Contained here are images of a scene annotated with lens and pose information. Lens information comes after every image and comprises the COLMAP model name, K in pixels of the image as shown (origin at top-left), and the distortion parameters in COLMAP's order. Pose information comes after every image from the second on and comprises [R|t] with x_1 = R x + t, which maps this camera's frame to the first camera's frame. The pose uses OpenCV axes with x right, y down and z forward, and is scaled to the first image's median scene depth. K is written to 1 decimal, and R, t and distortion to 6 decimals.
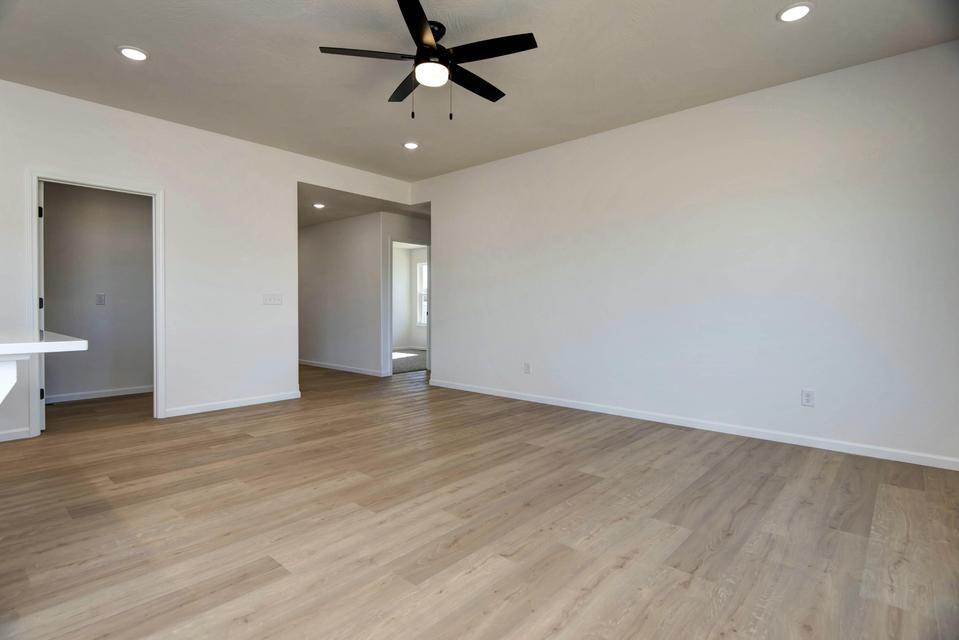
lens RADIAL K [[477.4, 0, 472.4], [0, 477.4, 315.1], [0, 0, 1]] dist [0.000828, 0.000690]
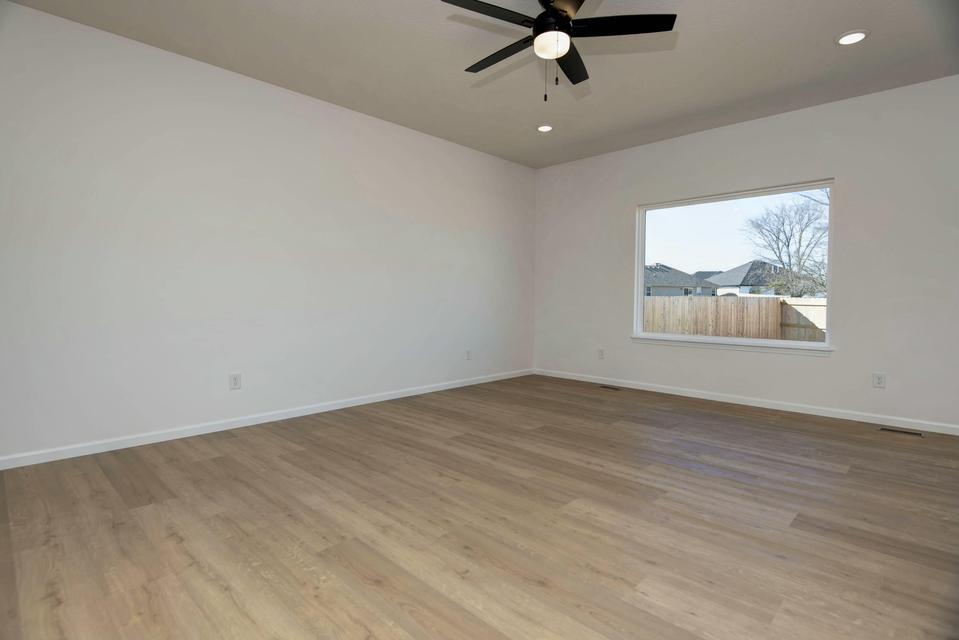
lens RADIAL K [[477.4, 0, 472.4], [0, 477.4, 315.1], [0, 0, 1]] dist [0.000828, 0.000690]
pose [[0.041179, -0.041771, 0.998278, -1.094278], [0.004015, 0.999125, 0.041641, -0.025651], [-0.999144, 0.002294, 0.041311, 1.194006]]
